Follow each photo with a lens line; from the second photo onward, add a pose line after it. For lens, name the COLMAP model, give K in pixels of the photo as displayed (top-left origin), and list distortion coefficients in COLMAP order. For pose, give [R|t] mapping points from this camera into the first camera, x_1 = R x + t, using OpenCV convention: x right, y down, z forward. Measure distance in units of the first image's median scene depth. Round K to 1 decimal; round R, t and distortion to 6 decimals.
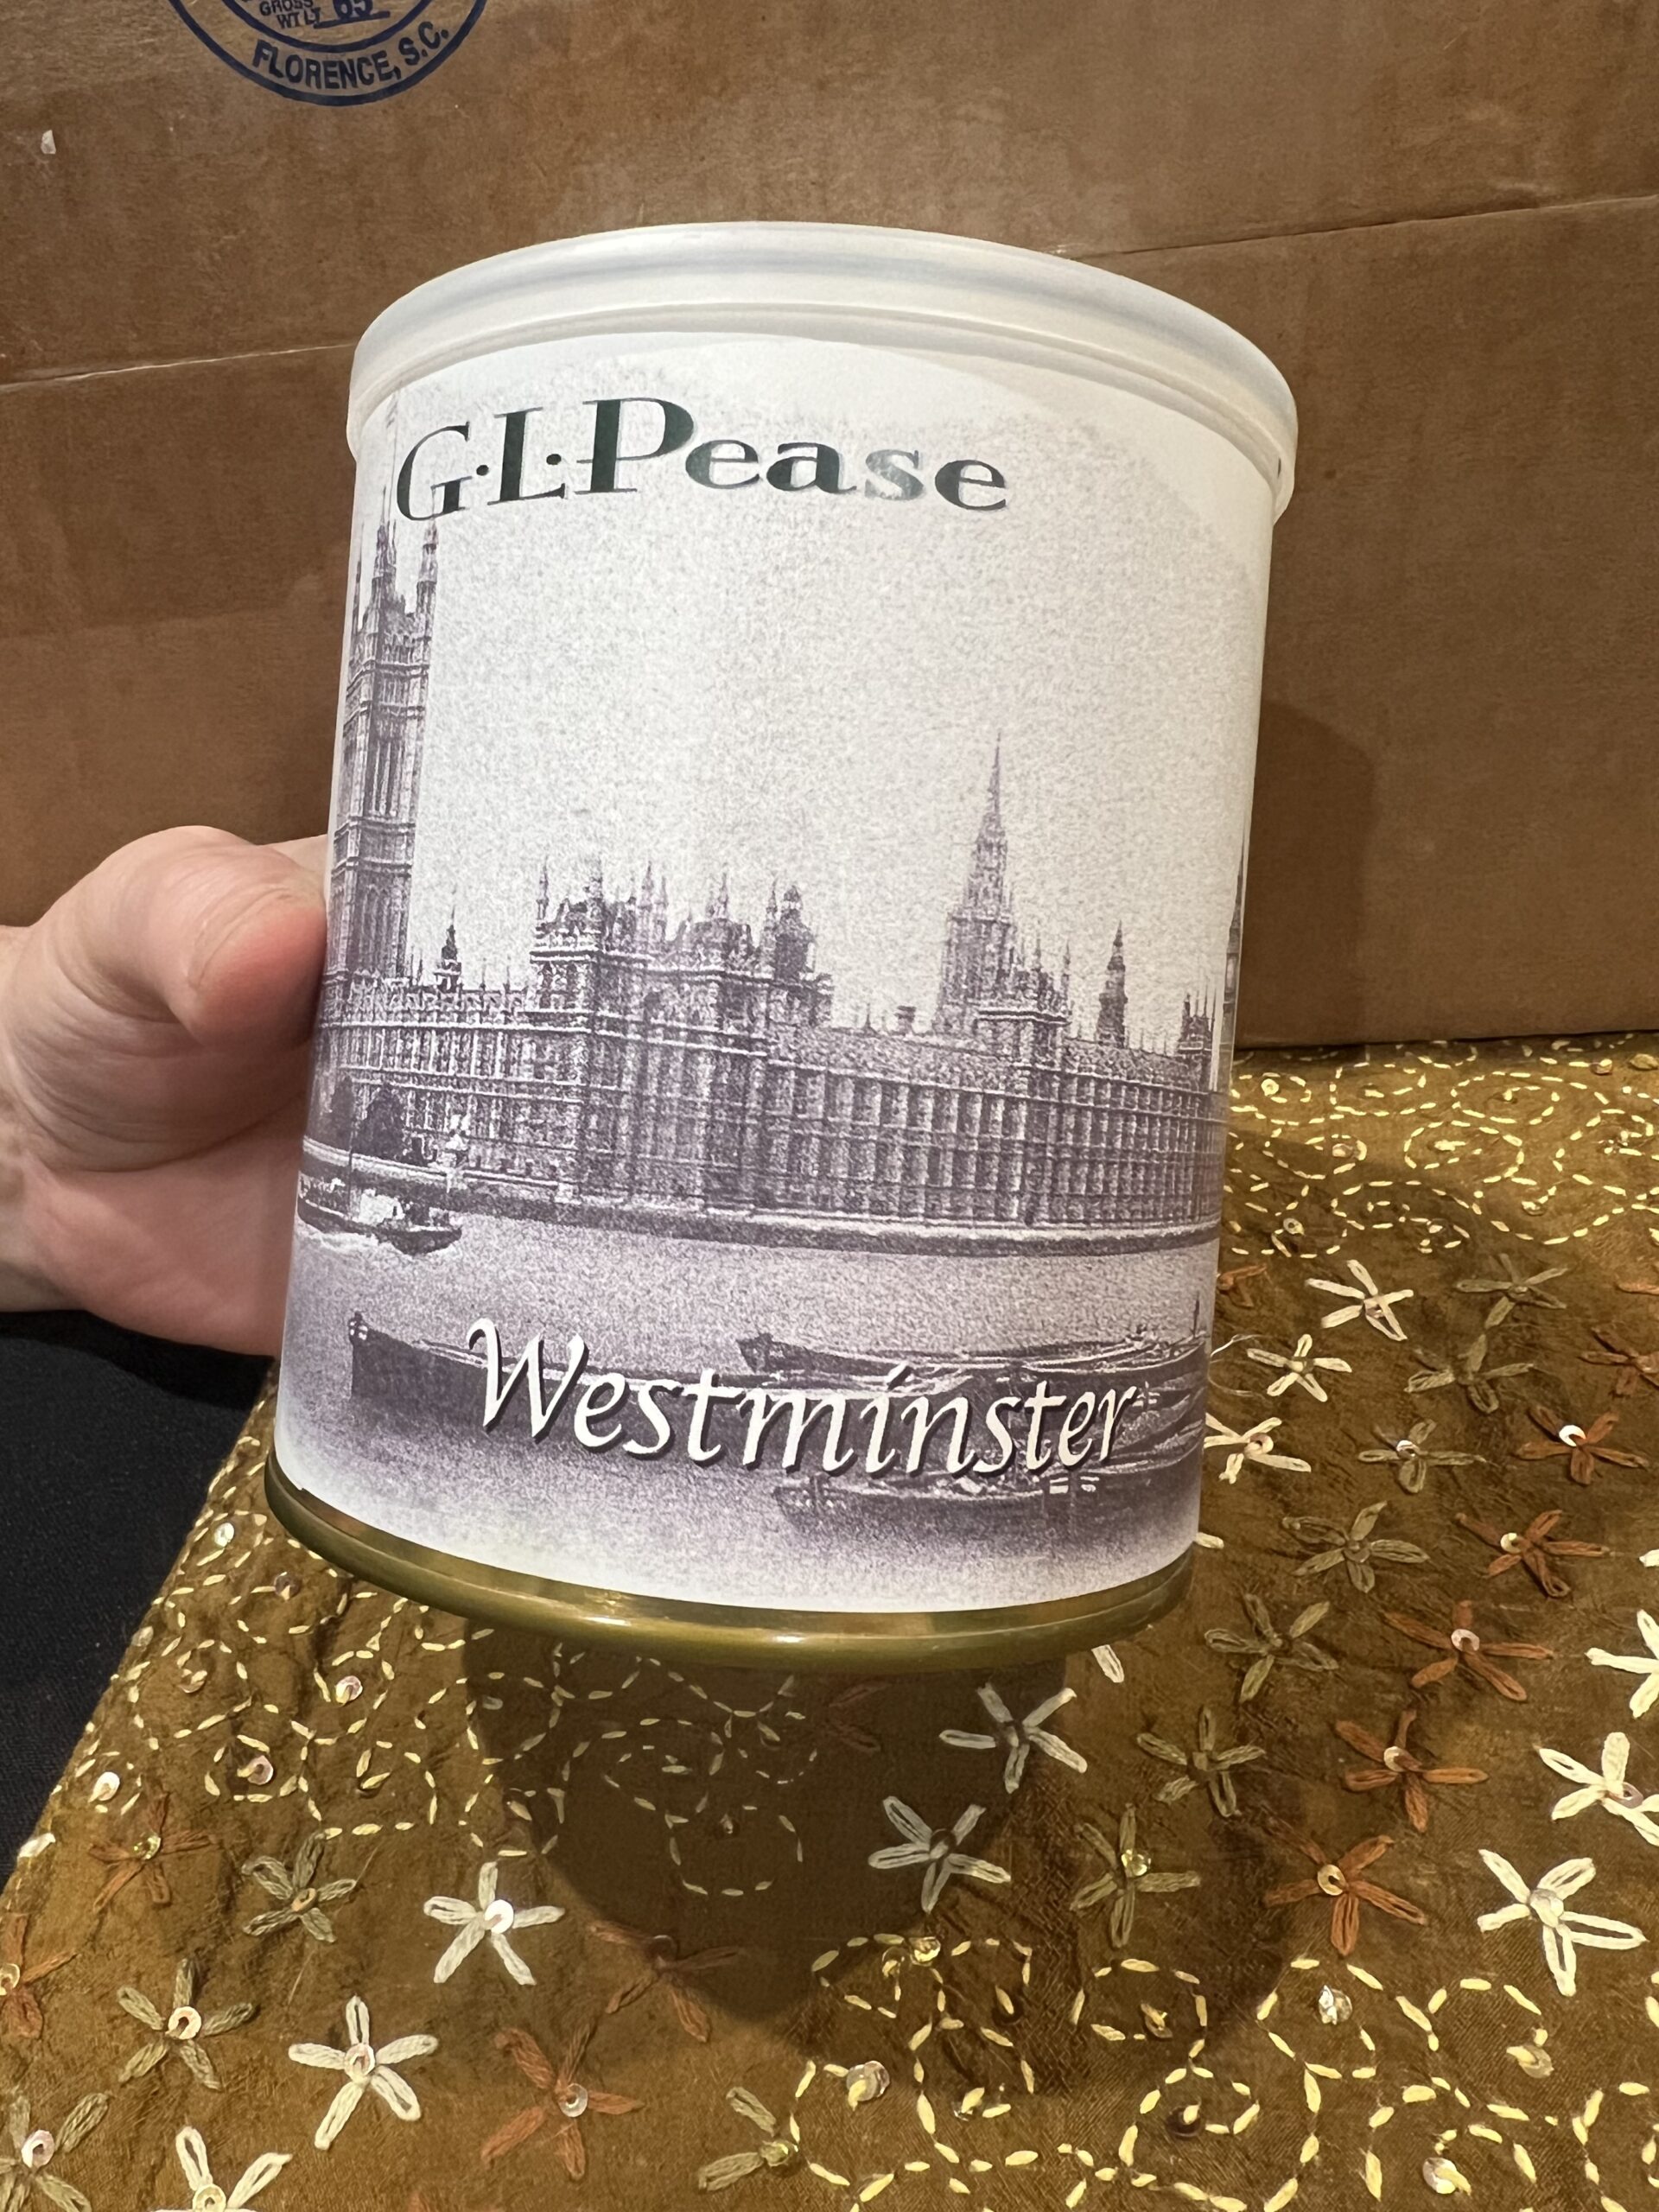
lens RADIAL K [[1787.9, 0, 780.4], [0, 1787.9, 1108.1], [0, 0, 1]] dist [0.016056, 0.043572]
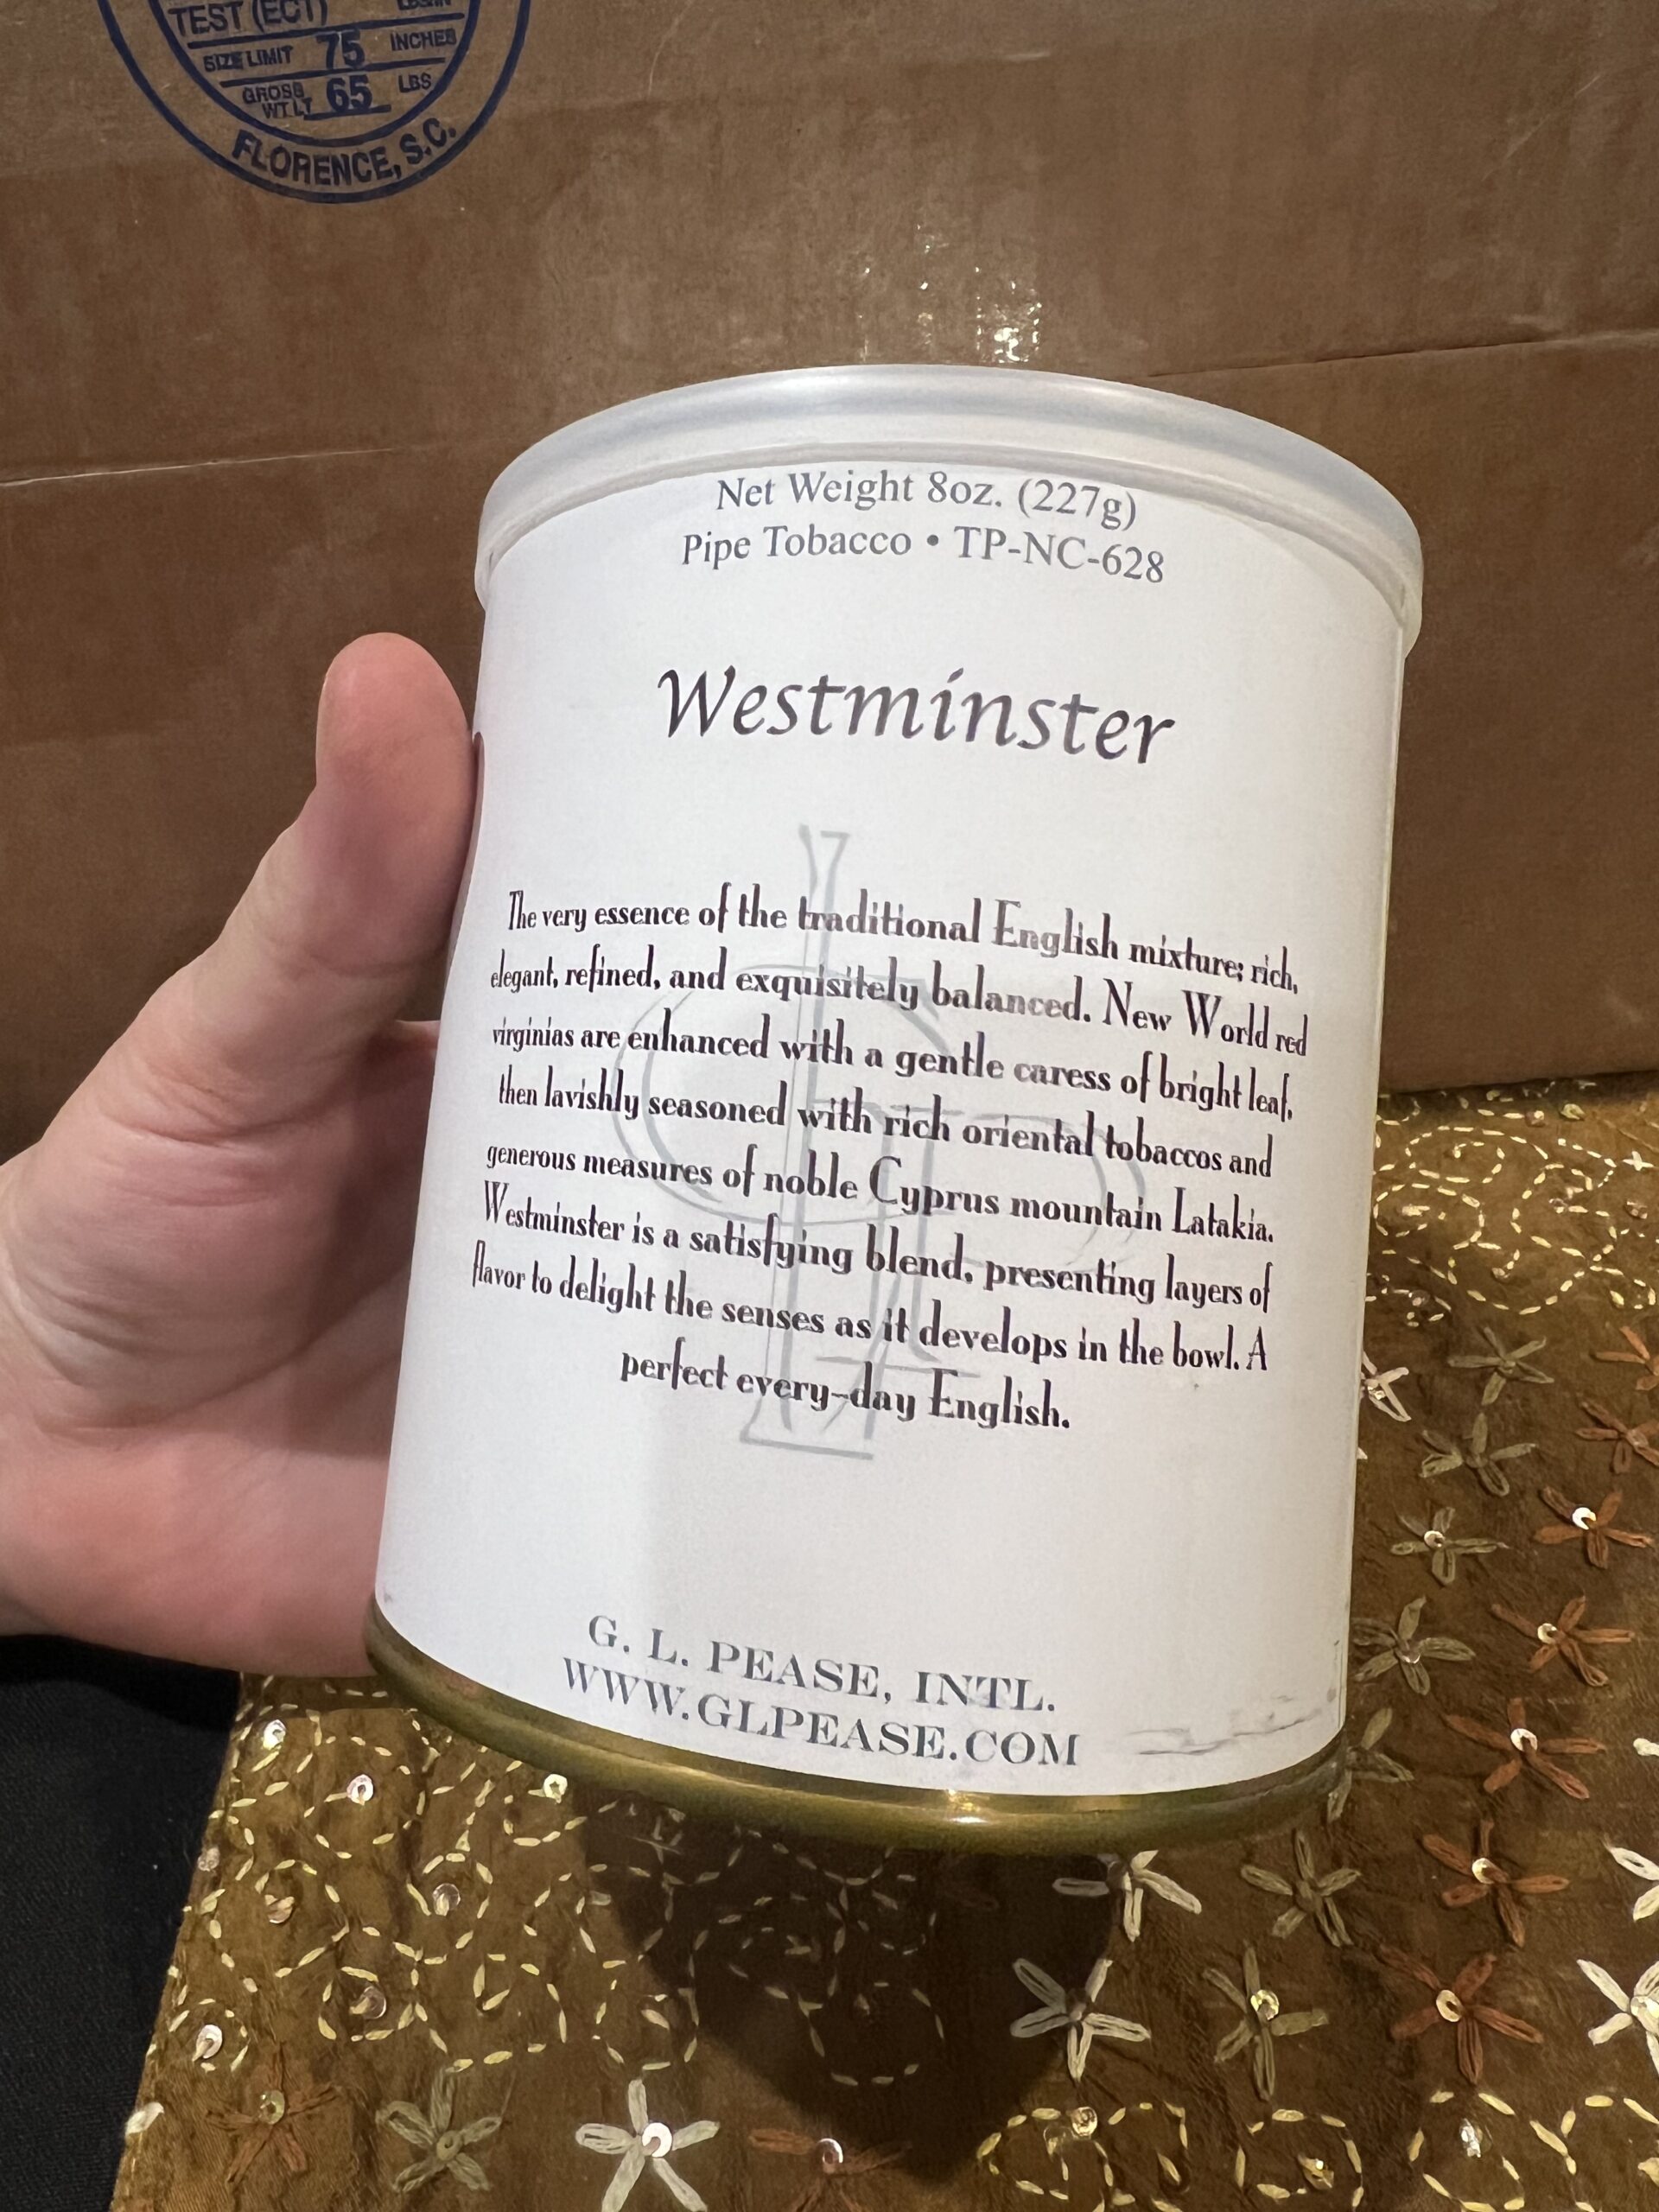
lens RADIAL K [[1787.9, 0, 780.4], [0, 1787.9, 1108.1], [0, 0, 1]] dist [0.016056, 0.043572]
pose [[0.987175, -0.048912, 0.151961, -0.193382], [0.038939, 0.996930, 0.067929, -0.163151], [-0.154817, -0.061140, 0.986049, 0.043220]]
